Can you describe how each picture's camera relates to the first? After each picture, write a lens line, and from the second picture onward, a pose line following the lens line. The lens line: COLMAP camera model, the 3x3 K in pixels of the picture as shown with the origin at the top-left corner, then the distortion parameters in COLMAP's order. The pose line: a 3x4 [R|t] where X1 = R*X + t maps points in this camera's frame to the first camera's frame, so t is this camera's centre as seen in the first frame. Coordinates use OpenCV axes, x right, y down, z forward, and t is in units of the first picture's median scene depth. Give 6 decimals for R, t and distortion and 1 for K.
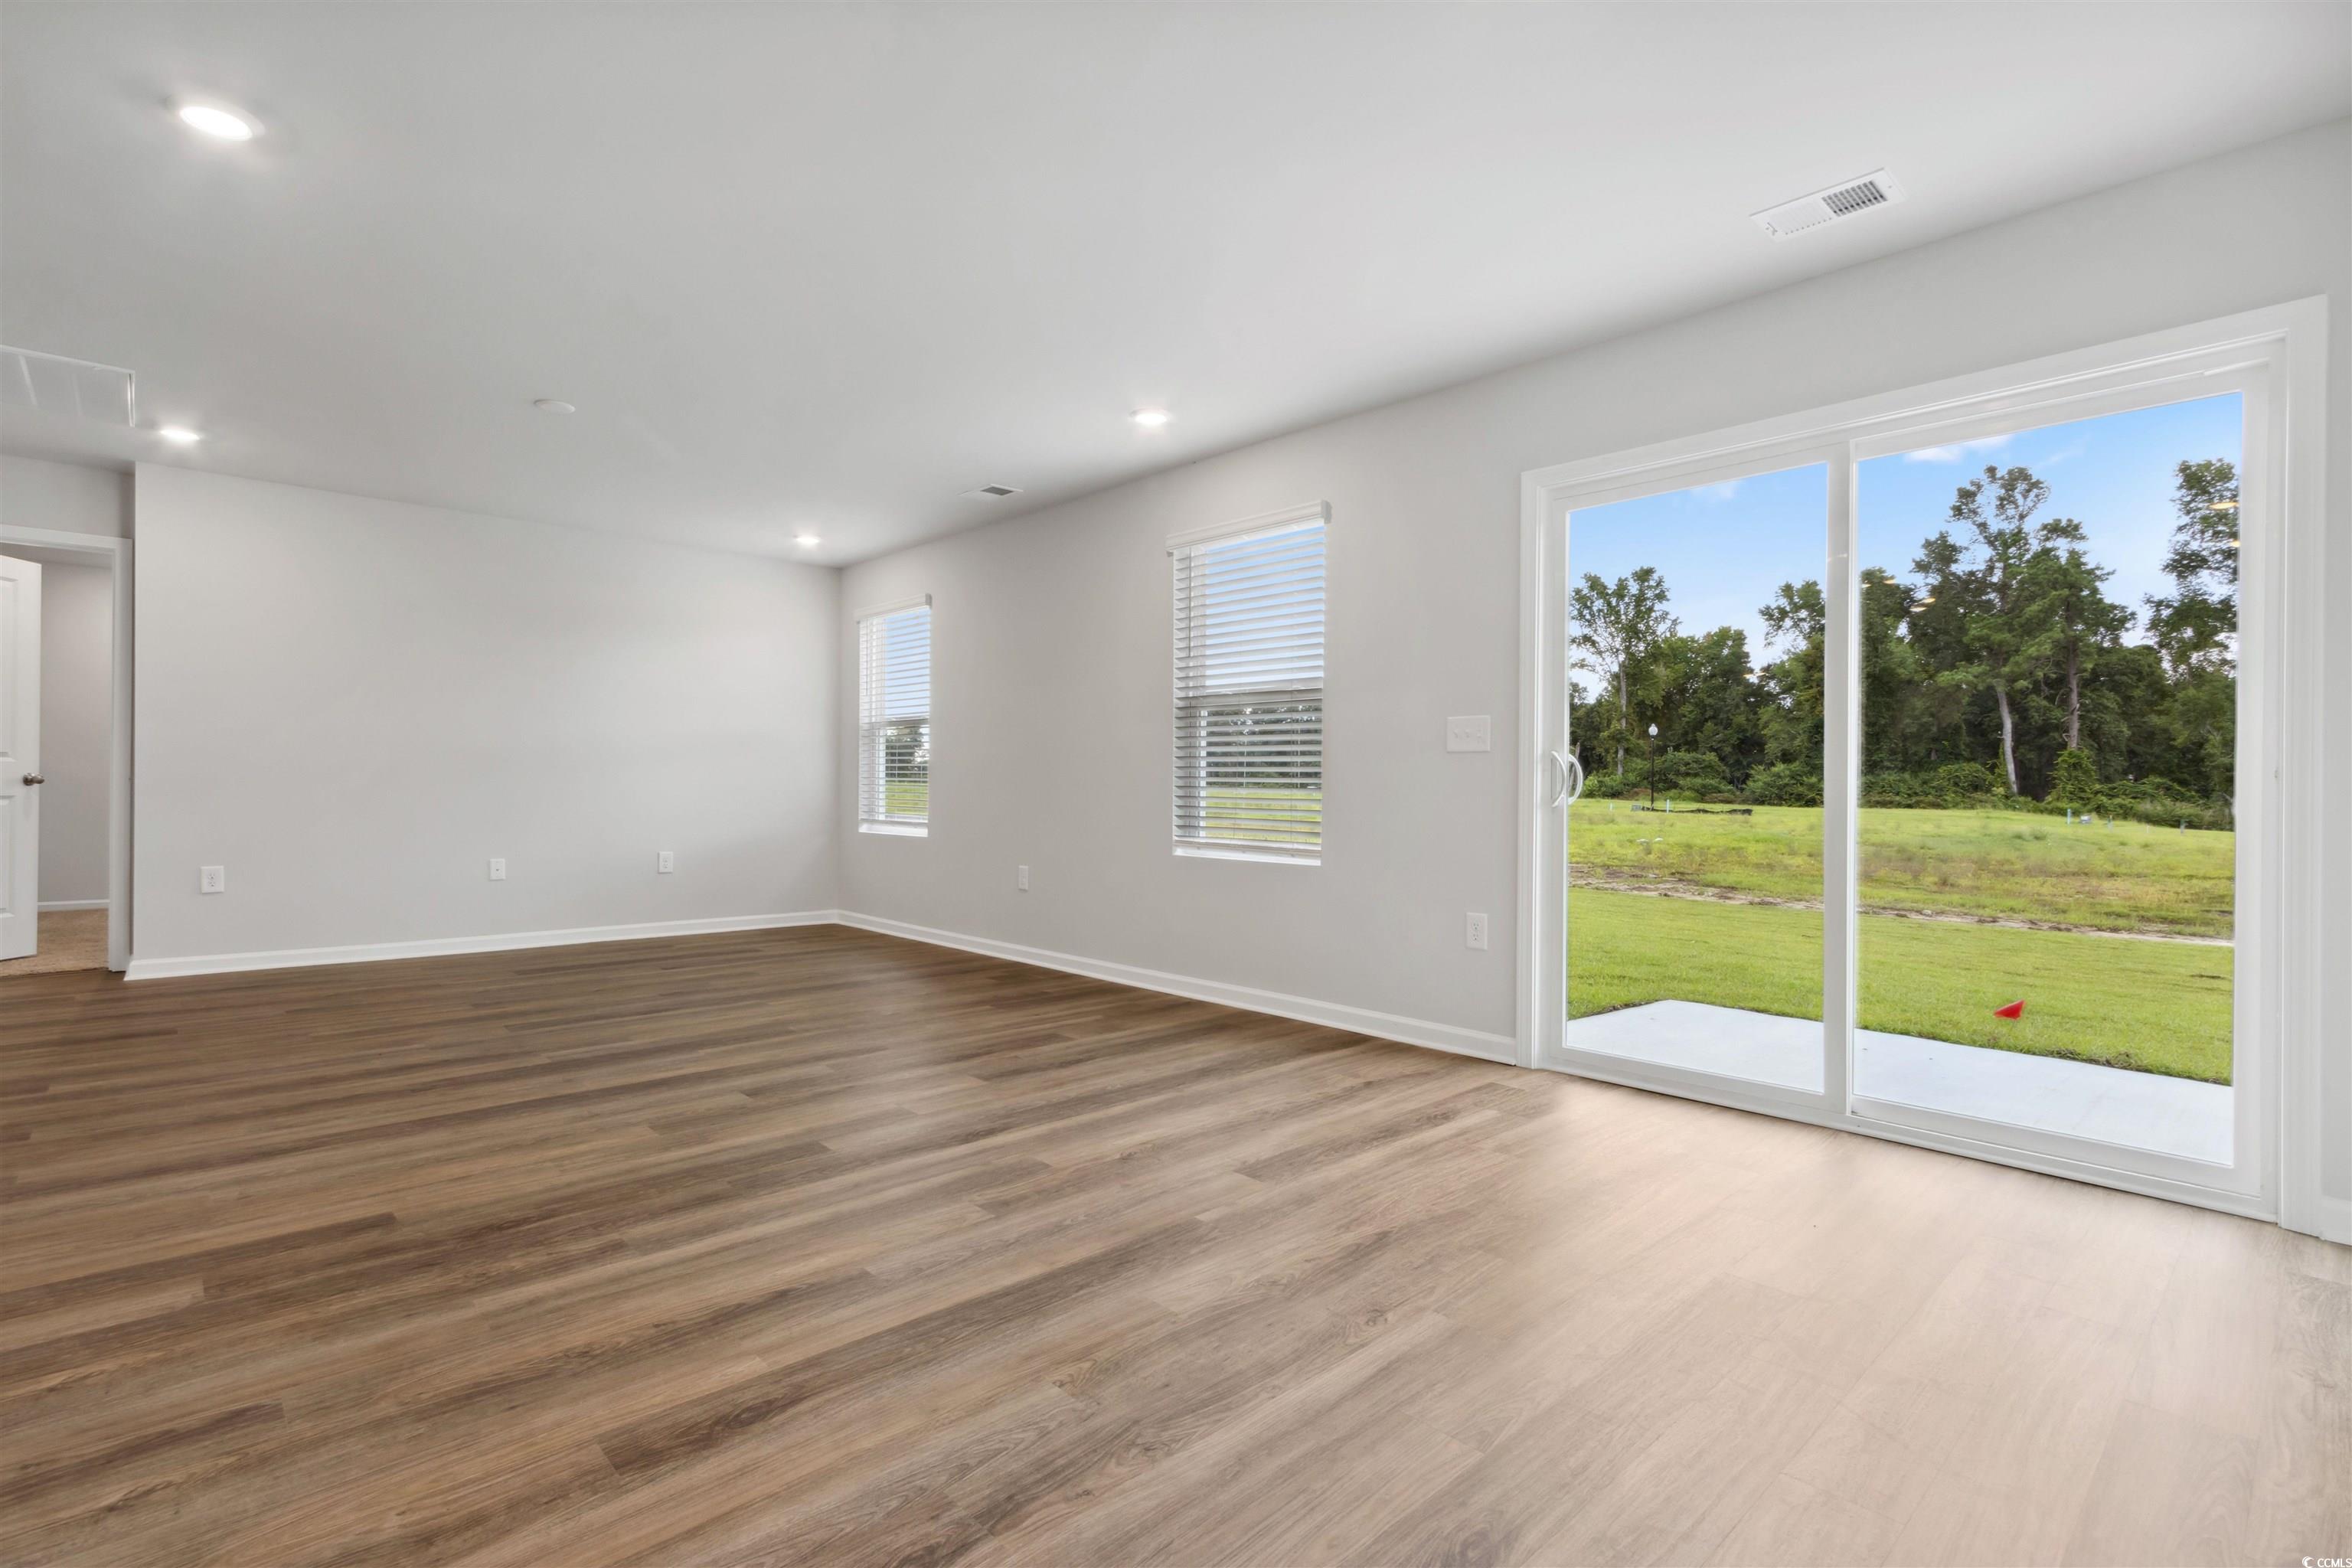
lens RADIAL K [[1098.3, 0, 1145.3], [0, 1098.3, 788.5], [0, 0, 1]] dist [0.002264, 0.000025]
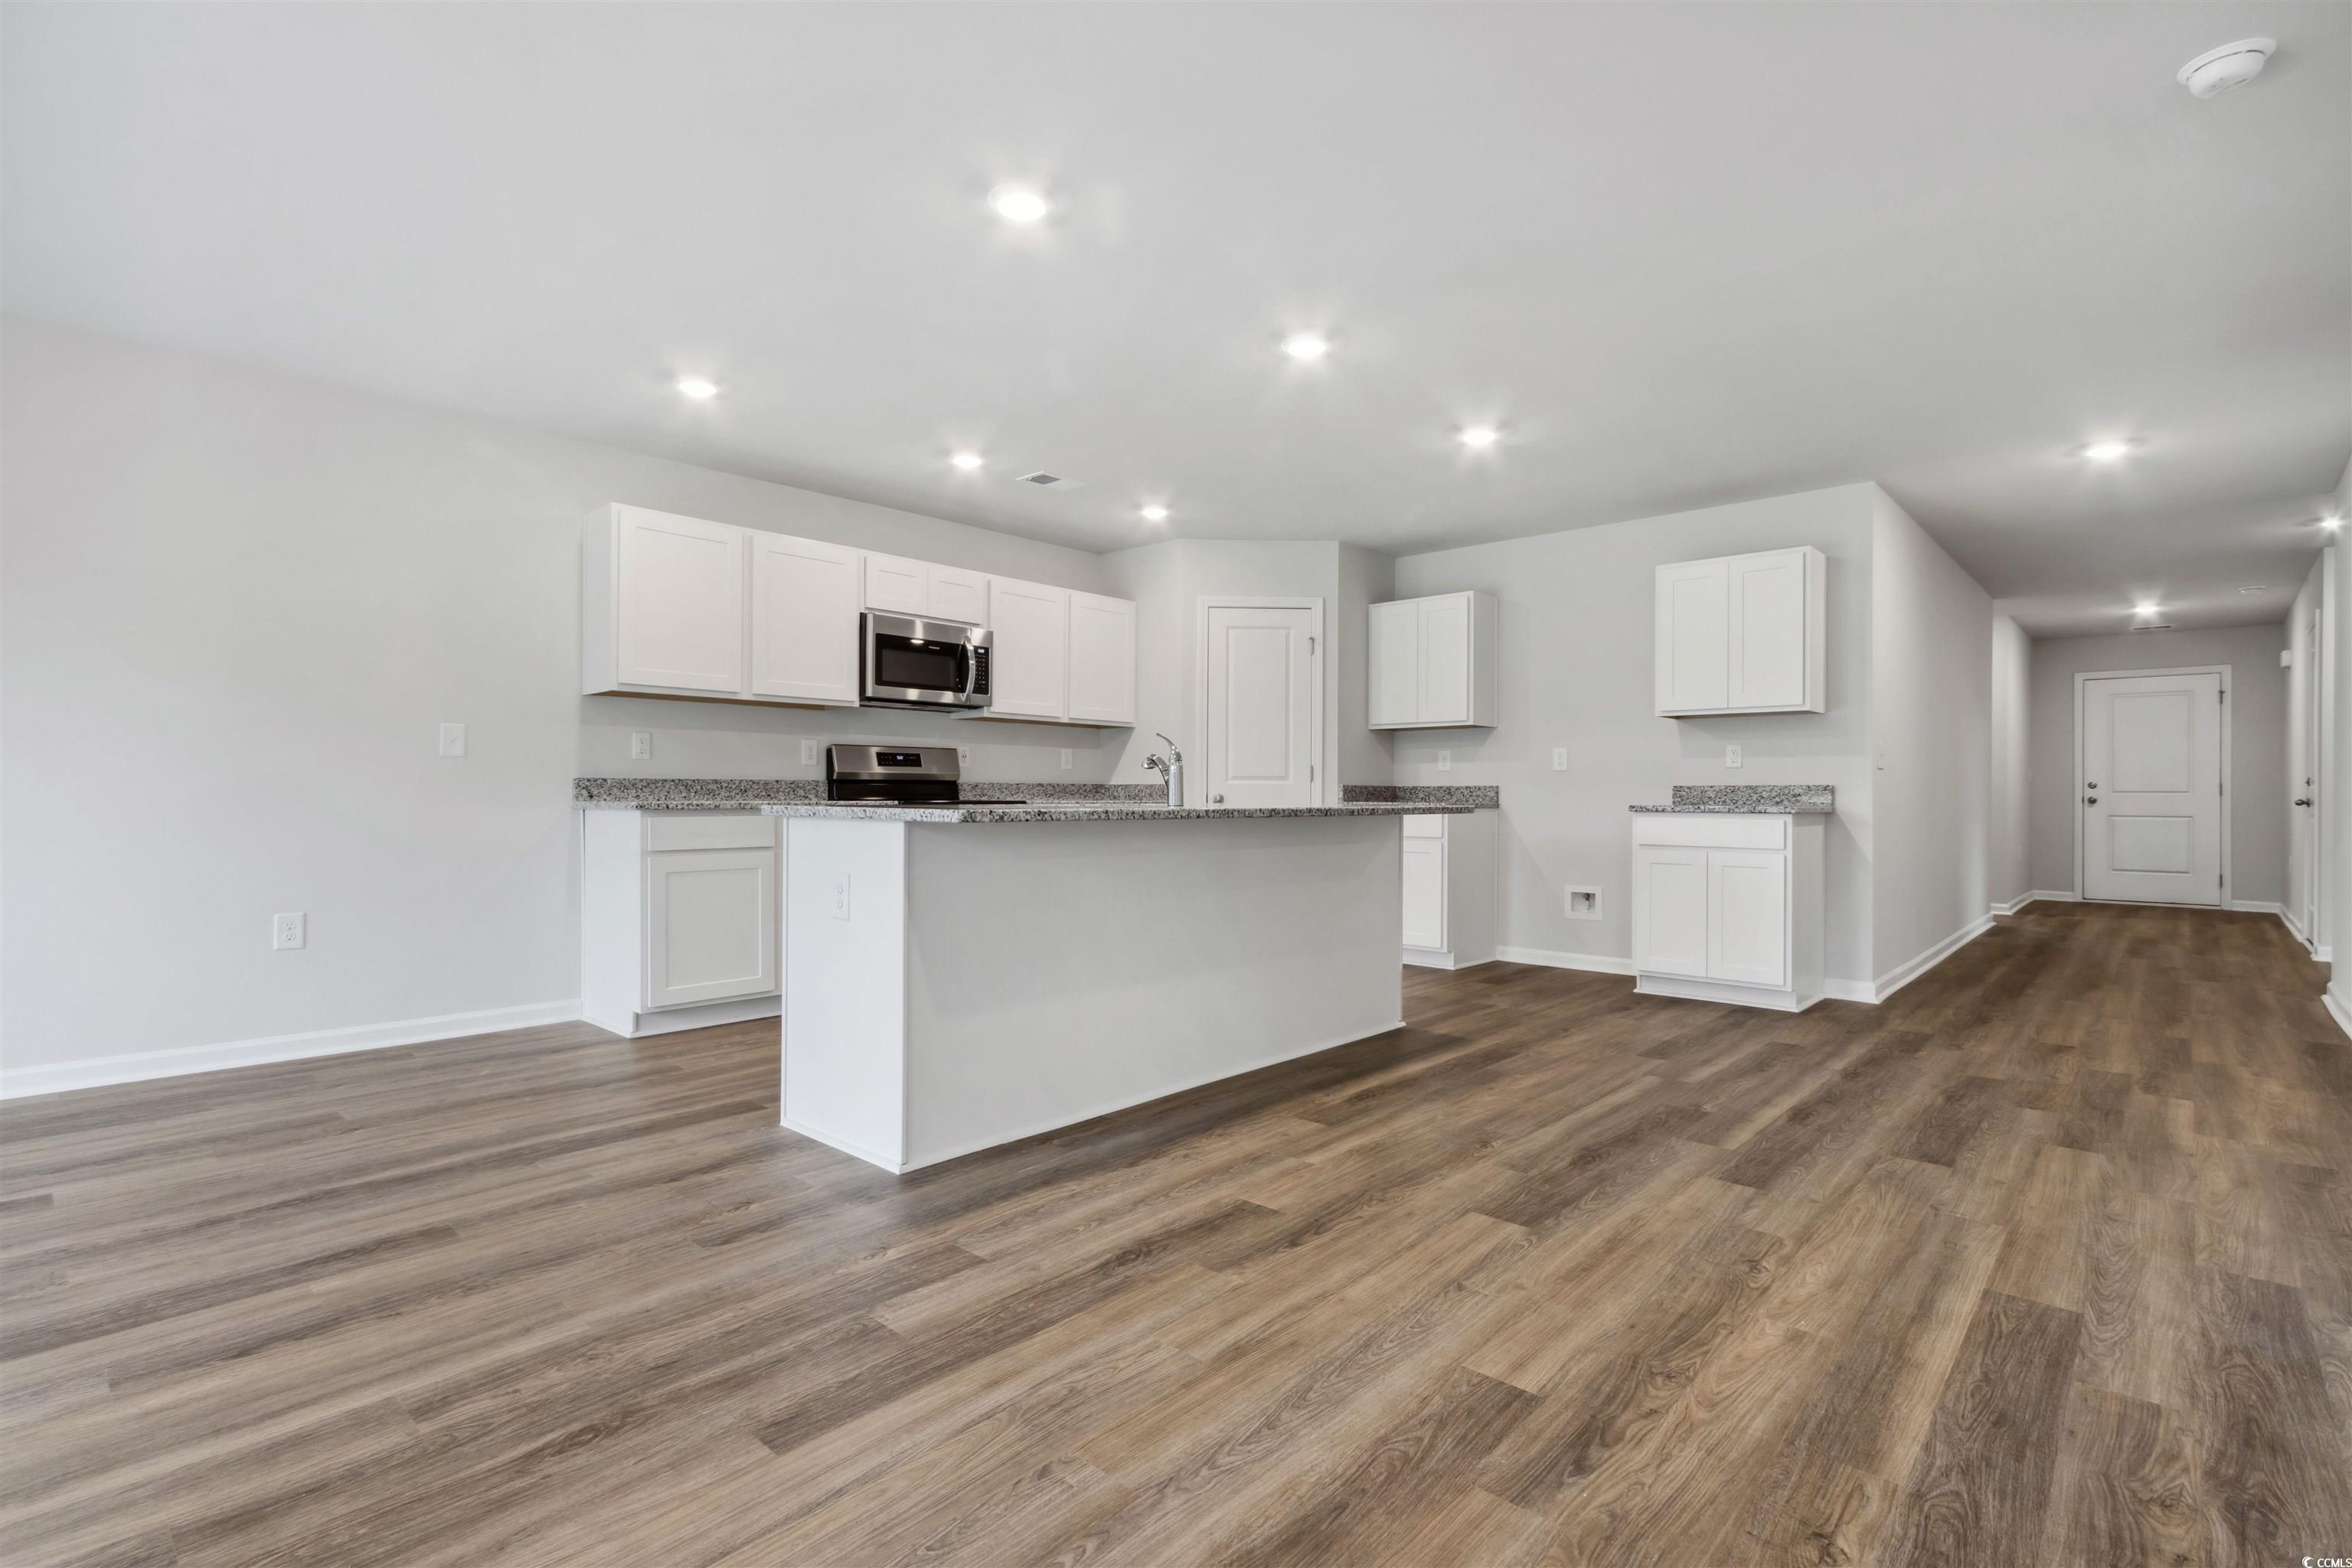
lens RADIAL K [[1098.3, 0, 1145.3], [0, 1098.3, 788.5], [0, 0, 1]] dist [0.002264, 0.000025]
pose [[-0.997051, -0.010539, -0.076009, -0.636348], [-0.010274, 0.999940, -0.003878, -0.007800], [0.076045, -0.003086, -0.997100, 1.250463]]
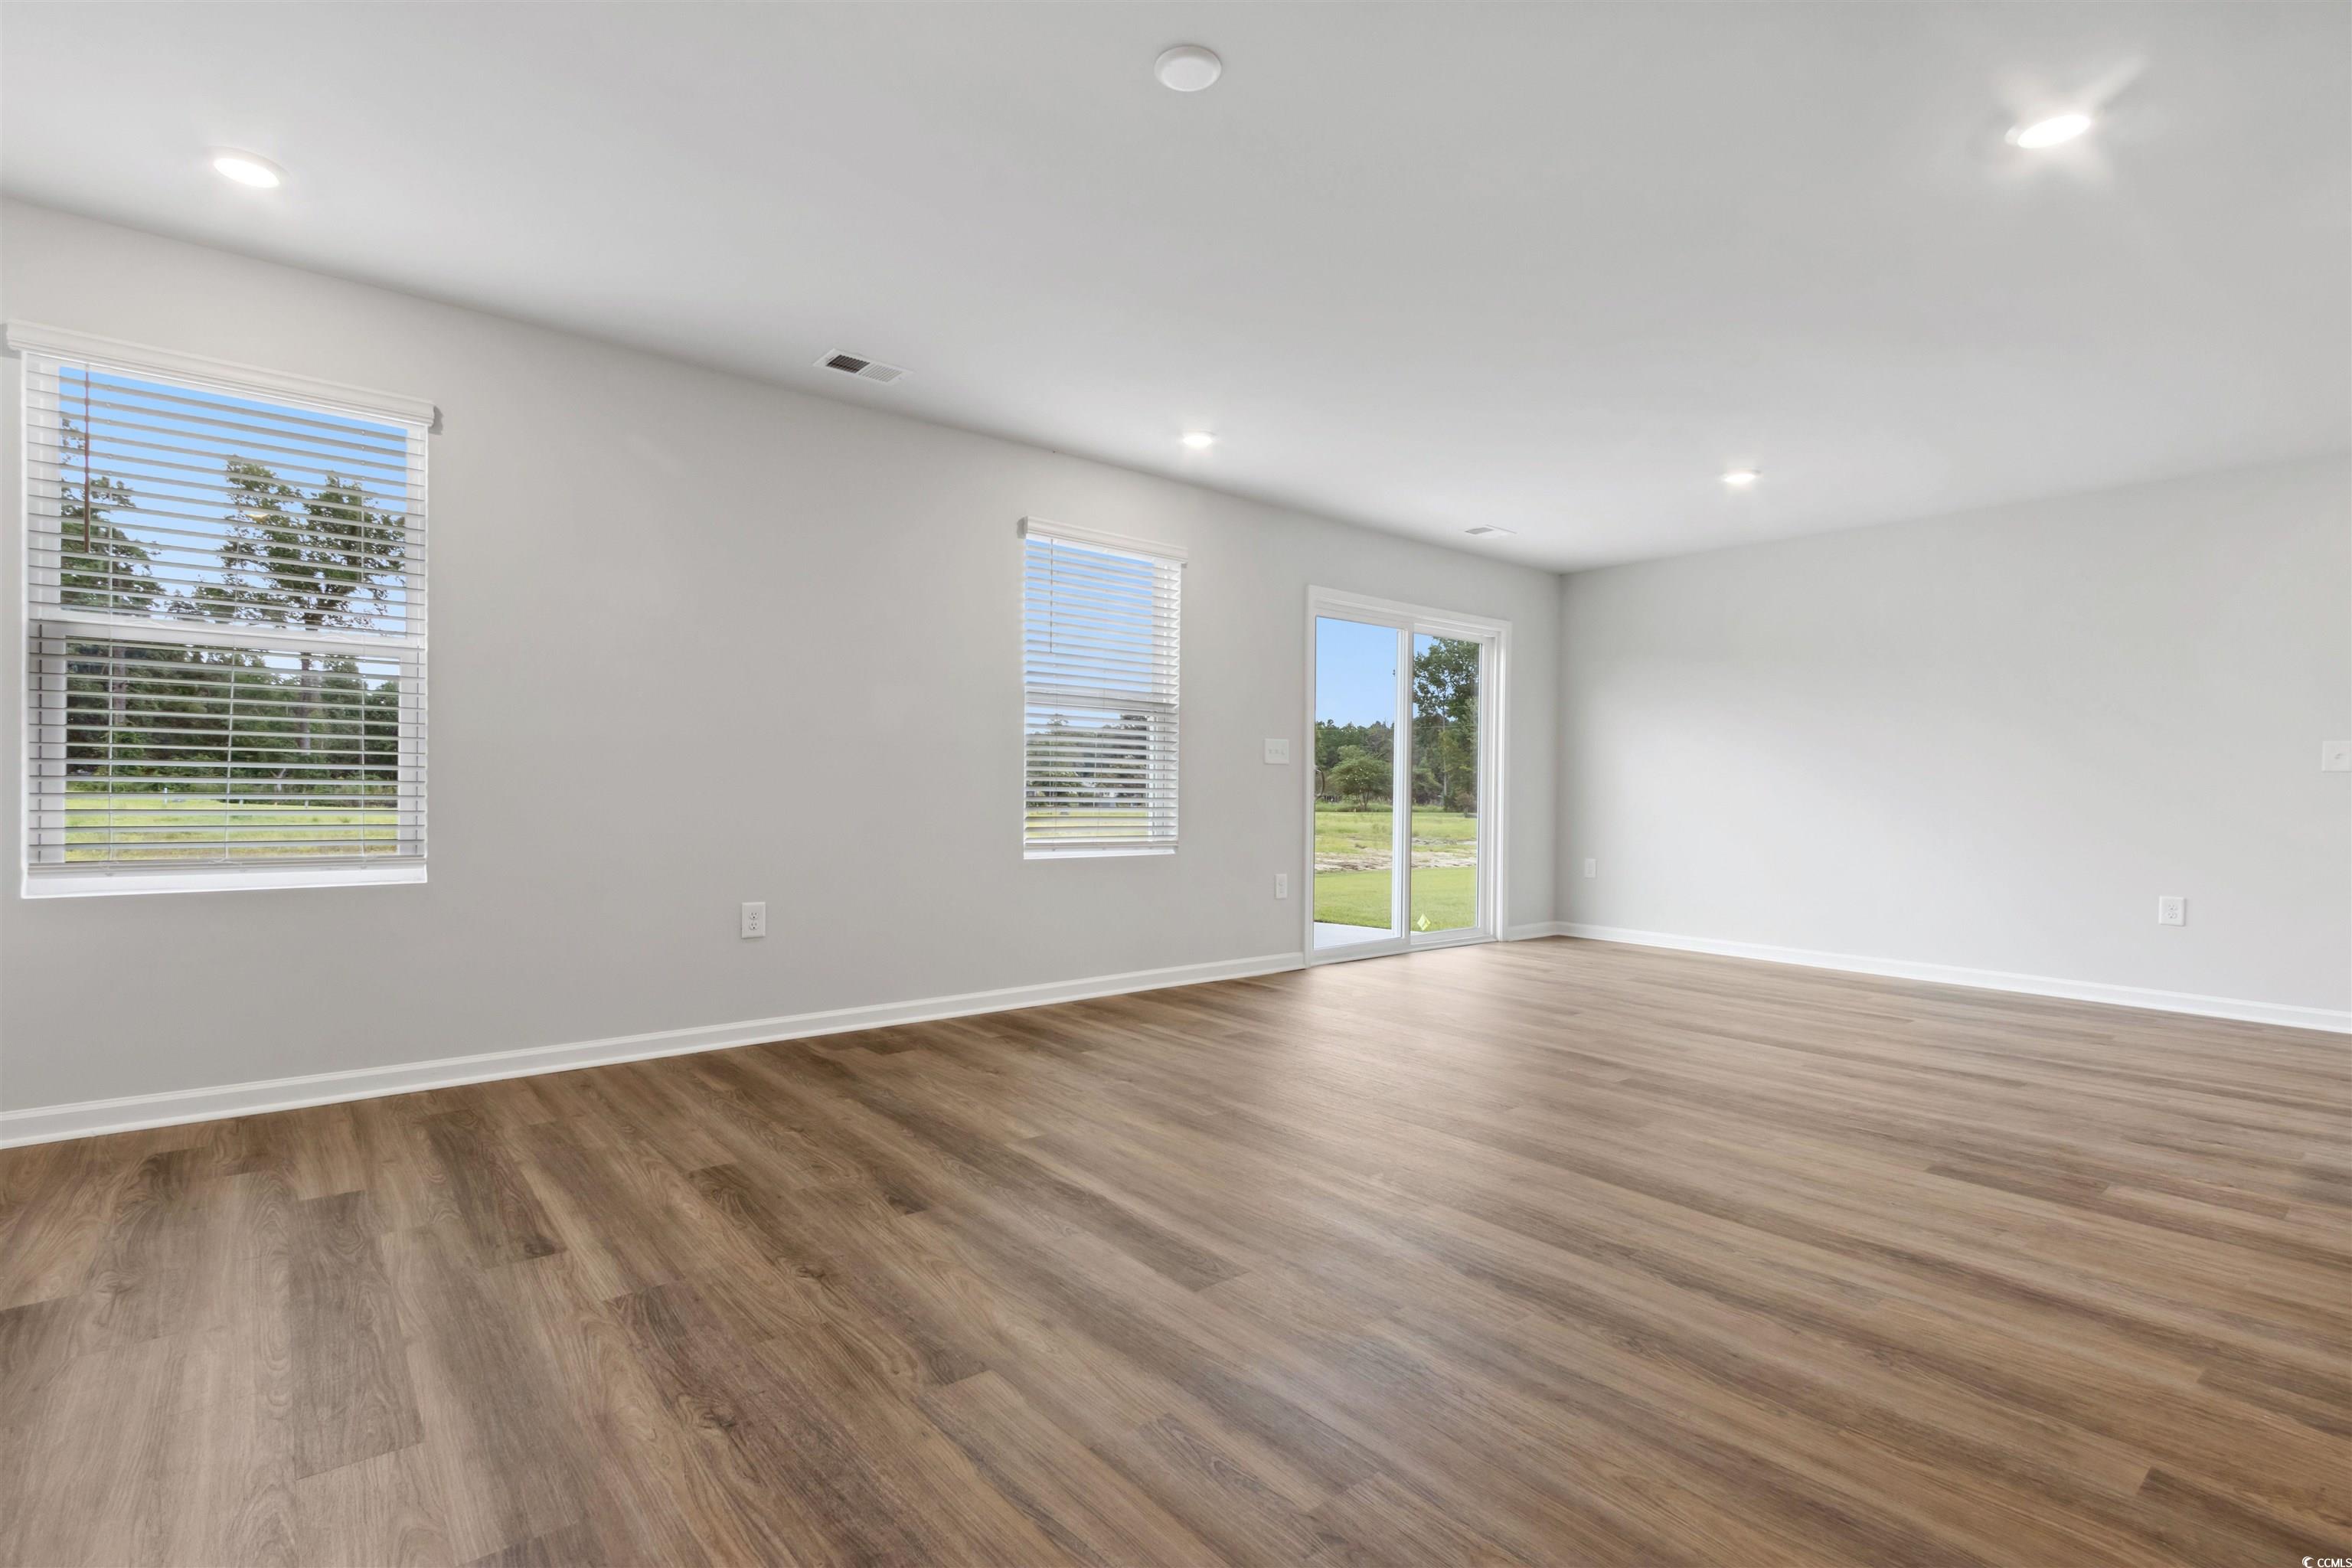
lens RADIAL K [[1098.3, 0, 1145.3], [0, 1098.3, 788.5], [0, 0, 1]] dist [0.002264, 0.000025]
pose [[0.063130, -0.011385, 0.997940, -1.426569], [-0.010489, 0.999872, 0.012071, -0.021455], [-0.997950, -0.011229, 0.063003, 1.318187]]
